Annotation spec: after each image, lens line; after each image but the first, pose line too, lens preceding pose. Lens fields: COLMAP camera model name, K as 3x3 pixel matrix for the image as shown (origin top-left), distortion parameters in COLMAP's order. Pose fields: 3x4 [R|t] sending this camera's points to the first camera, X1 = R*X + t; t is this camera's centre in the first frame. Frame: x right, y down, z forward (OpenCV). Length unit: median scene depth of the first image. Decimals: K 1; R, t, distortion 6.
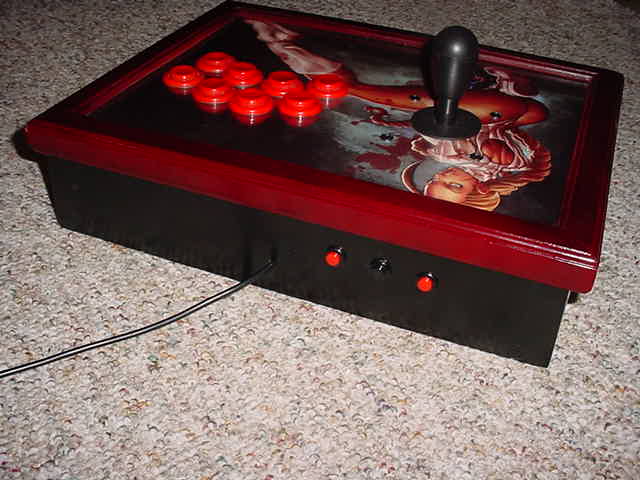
lens RADIAL K [[803.5, 0, 320.0], [0, 803.5, 240.0], [0, 0, 1]] dist [-0.244926, 0.242721]
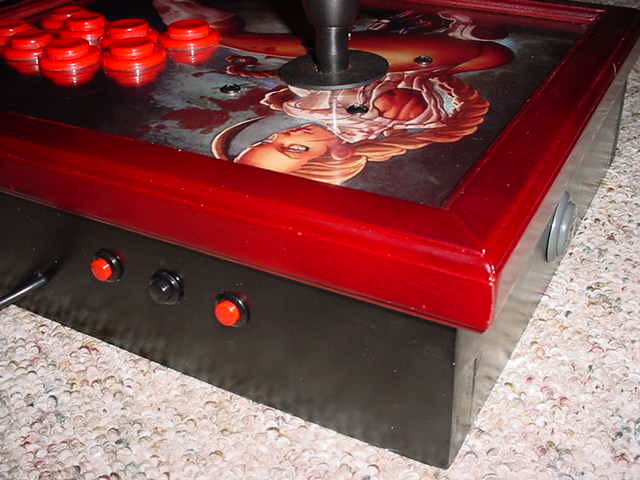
lens RADIAL K [[803.5, 0, 320.0], [0, 803.5, 240.0], [0, 0, 1]] dist [-0.244926, 0.242721]
pose [[0.990398, 0.005550, -0.138134, 0.257450], [-0.014656, 0.997778, -0.064993, 0.036213], [0.137467, 0.066394, 0.988279, 0.401744]]
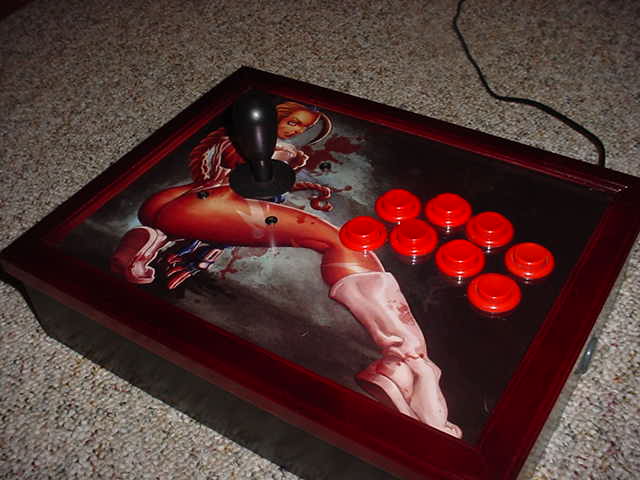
lens RADIAL K [[803.5, 0, 320.0], [0, 803.5, 240.0], [0, 0, 1]] dist [-0.244926, 0.242721]
pose [[-0.982793, -0.098945, 0.155973, -0.097823], [0.125073, 0.264893, 0.956132, -1.231348], [-0.135921, 0.959188, -0.247959, 1.445955]]
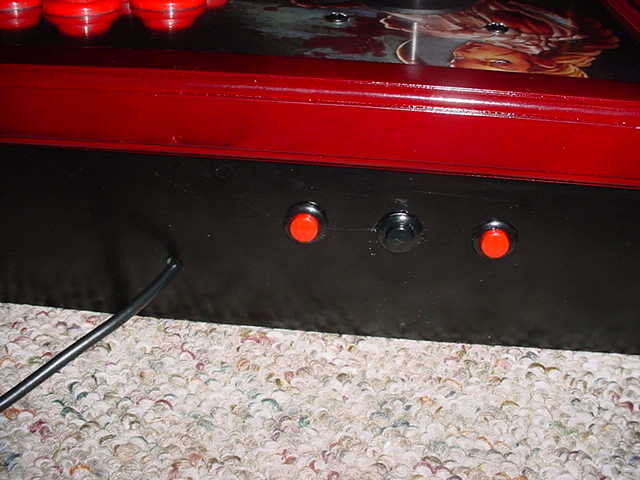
lens RADIAL K [[803.5, 0, 320.0], [0, 803.5, 240.0], [0, 0, 1]] dist [-0.244926, 0.242721]
pose [[0.957901, -0.155600, 0.241276, -0.092112], [0.170347, 0.984515, -0.041385, 0.051323], [-0.231100, 0.080743, 0.969574, 0.493458]]
